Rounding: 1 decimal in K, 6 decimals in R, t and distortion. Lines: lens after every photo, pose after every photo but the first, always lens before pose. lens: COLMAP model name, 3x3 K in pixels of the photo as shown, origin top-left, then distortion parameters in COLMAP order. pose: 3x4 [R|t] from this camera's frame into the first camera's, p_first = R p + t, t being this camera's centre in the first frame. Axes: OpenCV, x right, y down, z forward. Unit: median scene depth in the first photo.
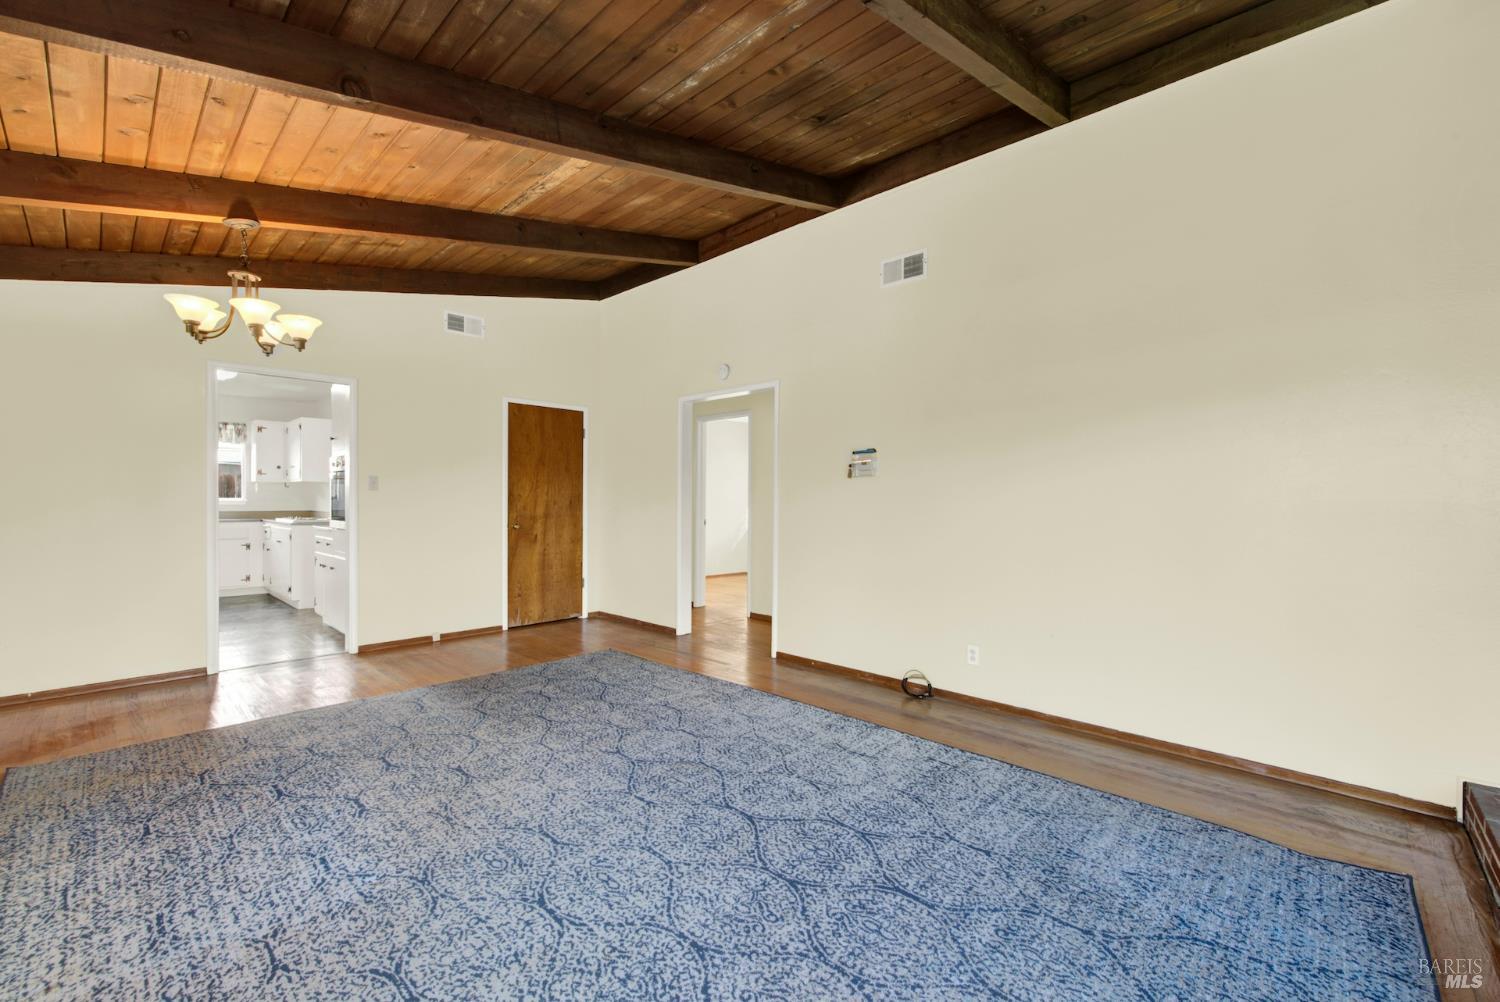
lens RADIAL K [[616.7, 0, 756.6], [0, 616.7, 521.8], [0, 0, 1]] dist [0.003171, -0.002676]
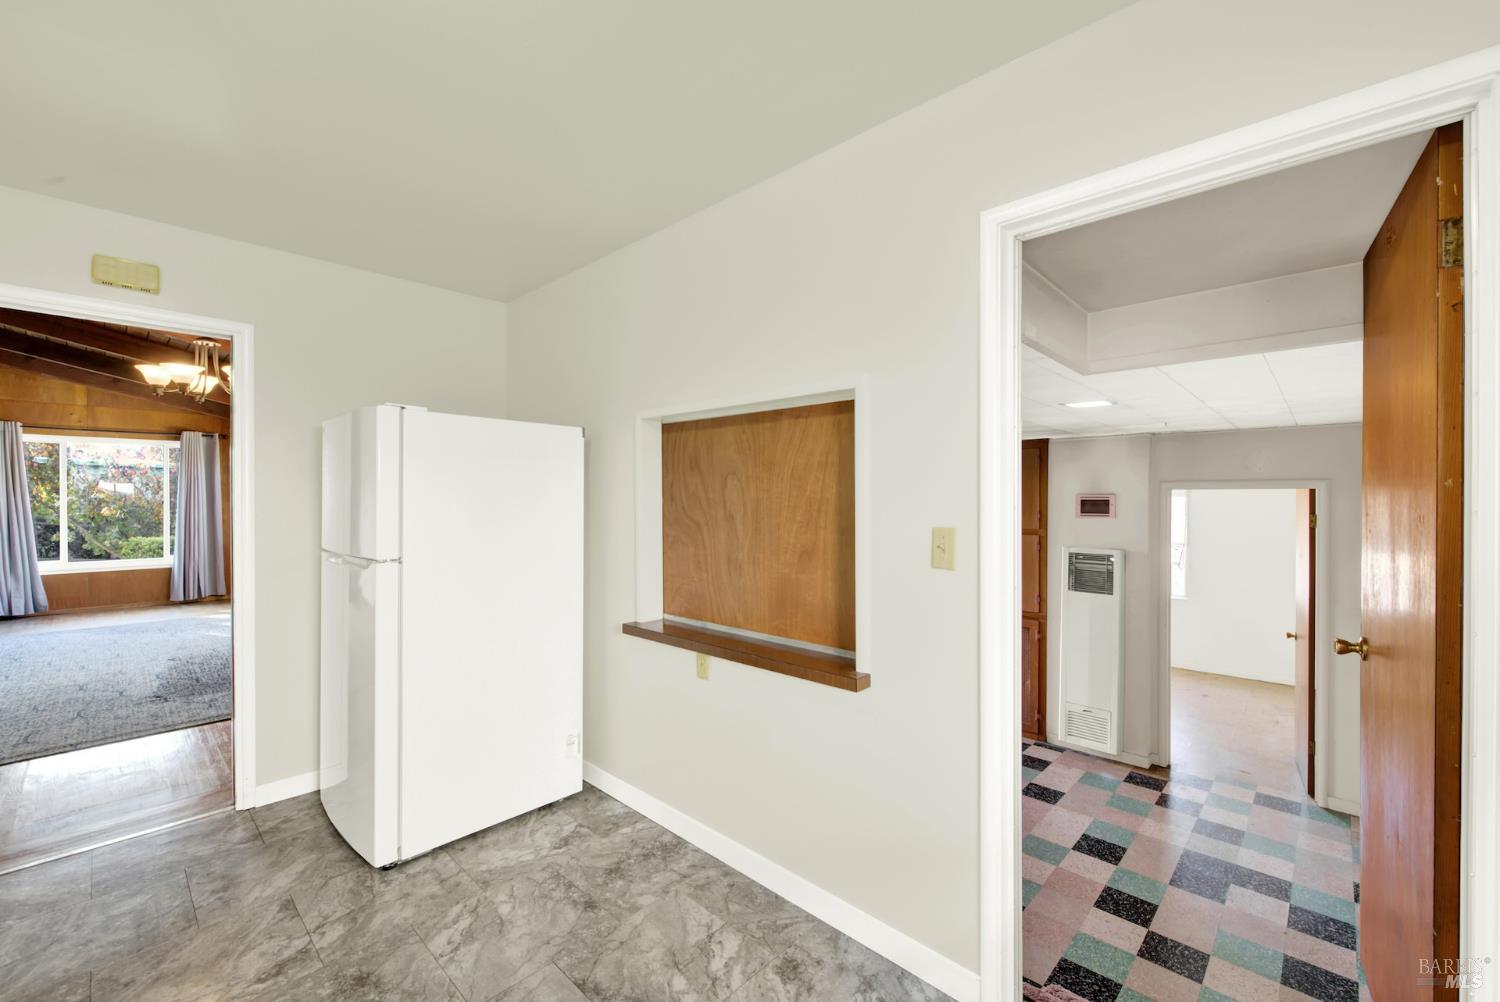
lens RADIAL K [[616.7, 0, 746.9], [0, 616.7, 499.7], [0, 0, 1]] dist [0.003171, -0.002676]
pose [[-0.999810, -0.008762, 0.017439, -1.924386], [-0.008018, 0.999074, 0.042278, -0.146569], [-0.017794, 0.042130, -0.998954, 2.197387]]
